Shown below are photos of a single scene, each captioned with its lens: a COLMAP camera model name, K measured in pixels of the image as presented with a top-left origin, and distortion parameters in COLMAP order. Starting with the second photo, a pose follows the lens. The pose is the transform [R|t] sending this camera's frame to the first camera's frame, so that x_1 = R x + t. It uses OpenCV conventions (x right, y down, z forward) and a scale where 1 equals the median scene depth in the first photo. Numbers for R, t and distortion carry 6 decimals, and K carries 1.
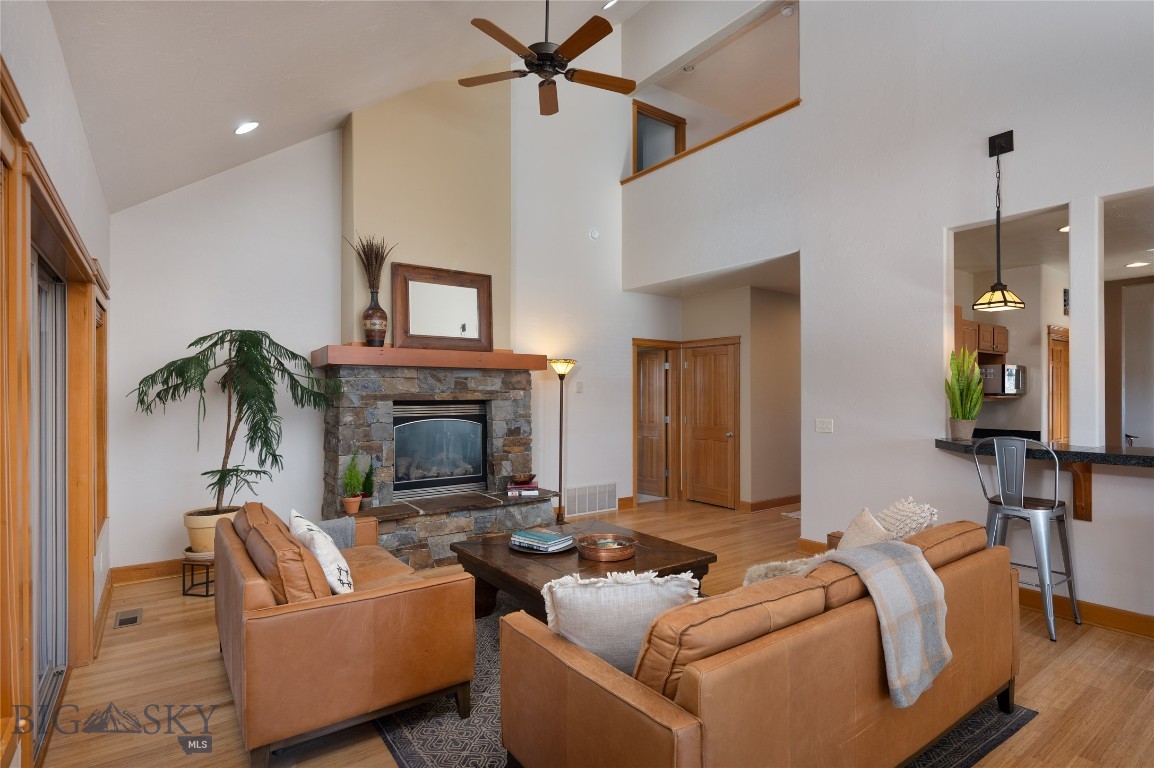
lens RADIAL K [[590.5, 0, 579.9], [0, 590.5, 392.4], [0, 0, 1]] dist [-0.003150, -0.001201]
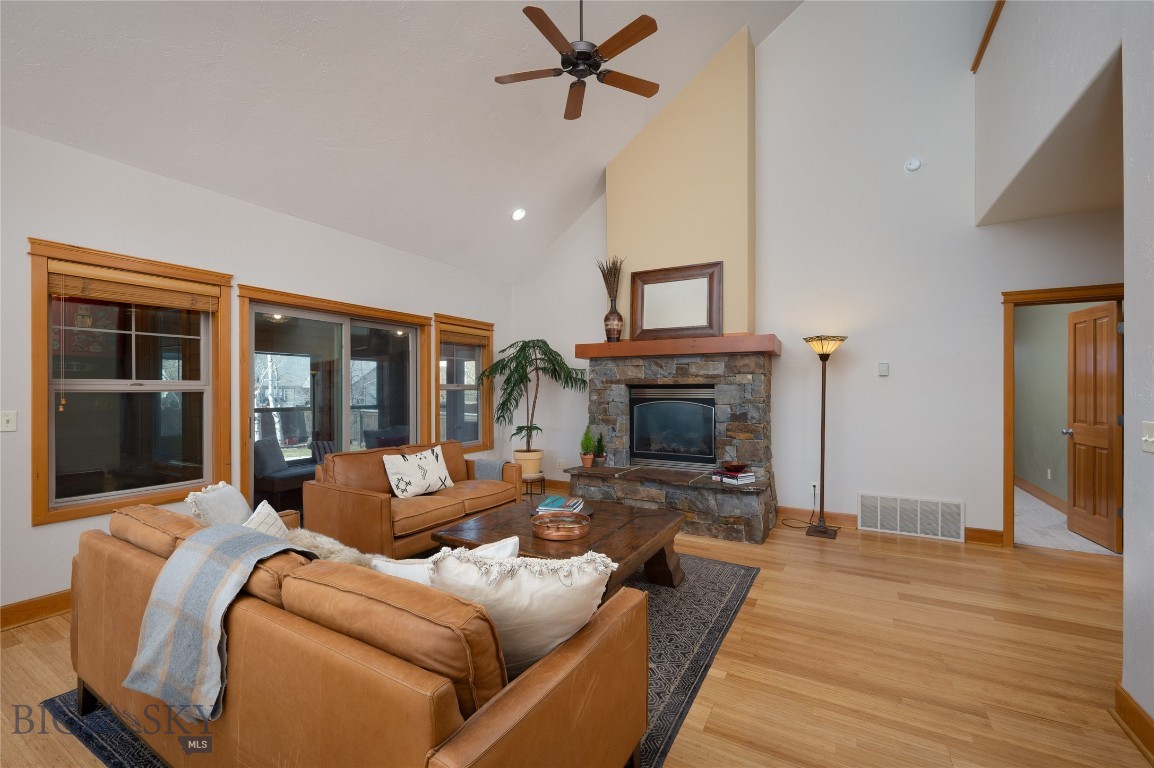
lens RADIAL K [[484.0, 0, 574.2], [0, 484.0, 390.3], [0, 0, 1]] dist [0.001808, 0.000052]
pose [[0.396030, 0.007475, -0.918207, 0.542752], [0.002272, 0.999956, 0.009121, 0.015737], [0.918235, -0.005698, 0.395995, 0.466180]]
